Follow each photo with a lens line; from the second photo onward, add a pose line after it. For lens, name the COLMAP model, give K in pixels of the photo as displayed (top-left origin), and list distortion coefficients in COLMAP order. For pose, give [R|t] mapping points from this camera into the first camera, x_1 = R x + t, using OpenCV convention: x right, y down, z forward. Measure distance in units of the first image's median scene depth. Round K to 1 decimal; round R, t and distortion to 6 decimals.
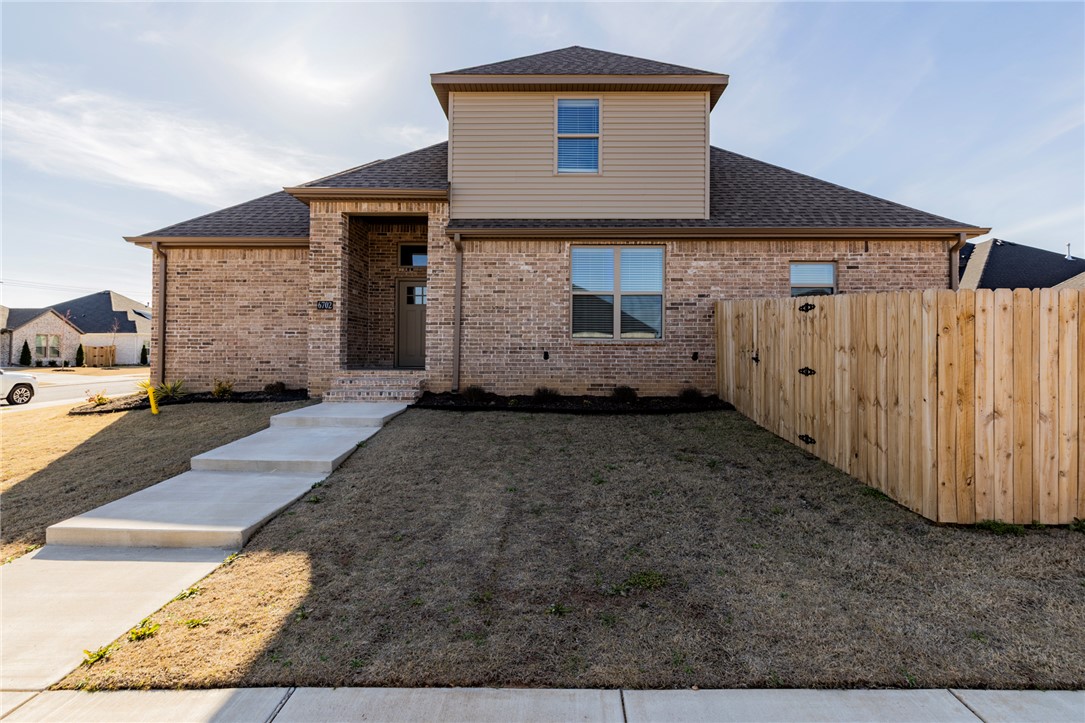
lens RADIAL K [[496.5, 0, 542.4], [0, 496.5, 352.7], [0, 0, 1]] dist [0.014078, 0.000346]
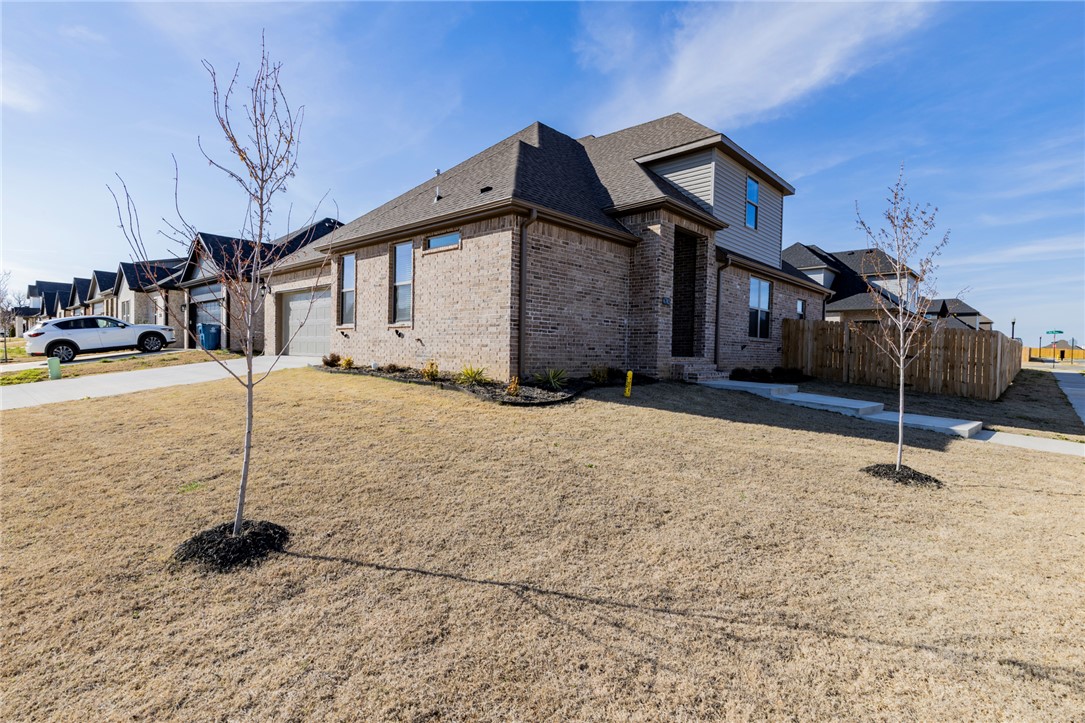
lens RADIAL K [[541.6, 0, 541.4], [0, 541.6, 366.4], [0, 0, 1]] dist [0.000965, 0.000670]
pose [[0.650685, -0.009187, 0.759292, -1.463810], [-0.020486, 0.999350, 0.029648, 0.024429], [-0.759071, -0.034847, 0.650074, 0.355852]]
